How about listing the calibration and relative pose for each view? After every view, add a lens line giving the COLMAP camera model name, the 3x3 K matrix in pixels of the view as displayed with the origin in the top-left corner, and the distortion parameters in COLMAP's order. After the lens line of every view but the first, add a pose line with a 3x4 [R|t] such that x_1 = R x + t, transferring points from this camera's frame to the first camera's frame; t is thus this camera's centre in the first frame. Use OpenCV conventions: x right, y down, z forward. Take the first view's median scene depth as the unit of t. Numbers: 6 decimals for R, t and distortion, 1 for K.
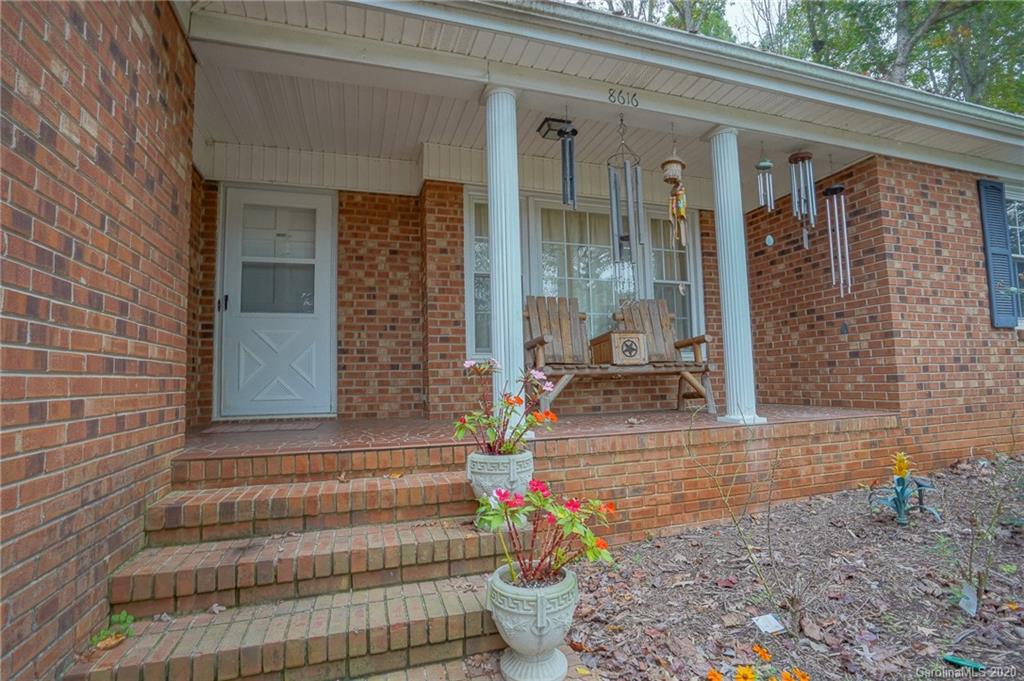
lens RADIAL K [[468.2, 0, 509.3], [0, 468.2, 344.7], [0, 0, 1]] dist [-0.056362, 0.019670]
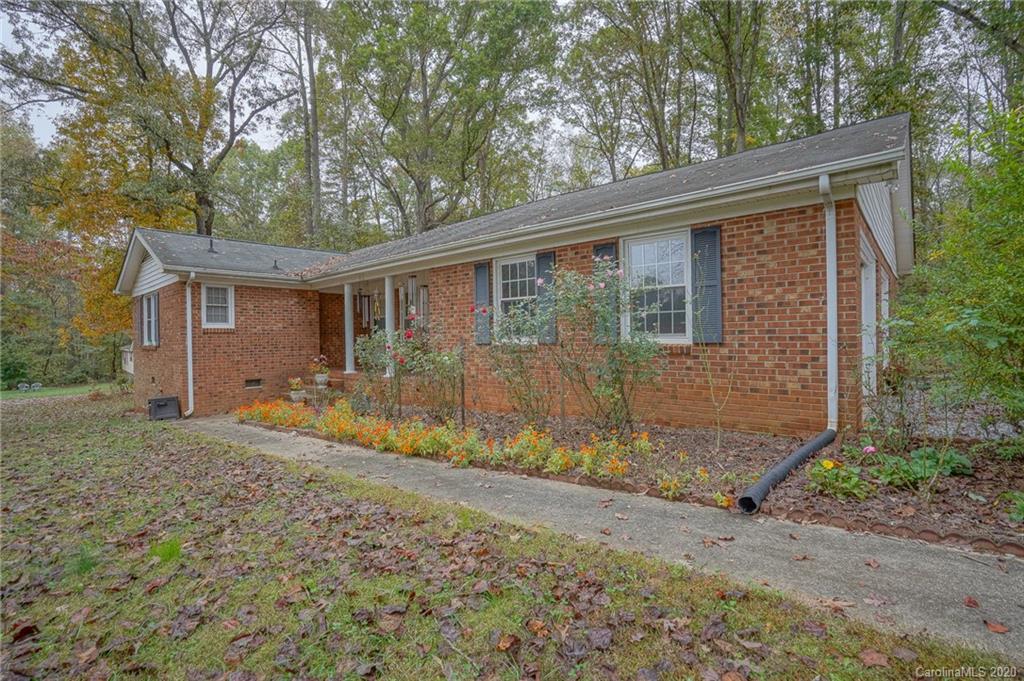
lens RADIAL K [[468.2, 0, 509.3], [0, 468.2, 344.7], [0, 0, 1]] dist [-0.056362, 0.019670]
pose [[0.502790, 0.033173, -0.863772, 2.951709], [0.059010, 0.995615, 0.072586, -0.176727], [0.862392, -0.087467, 0.498628, 0.128938]]
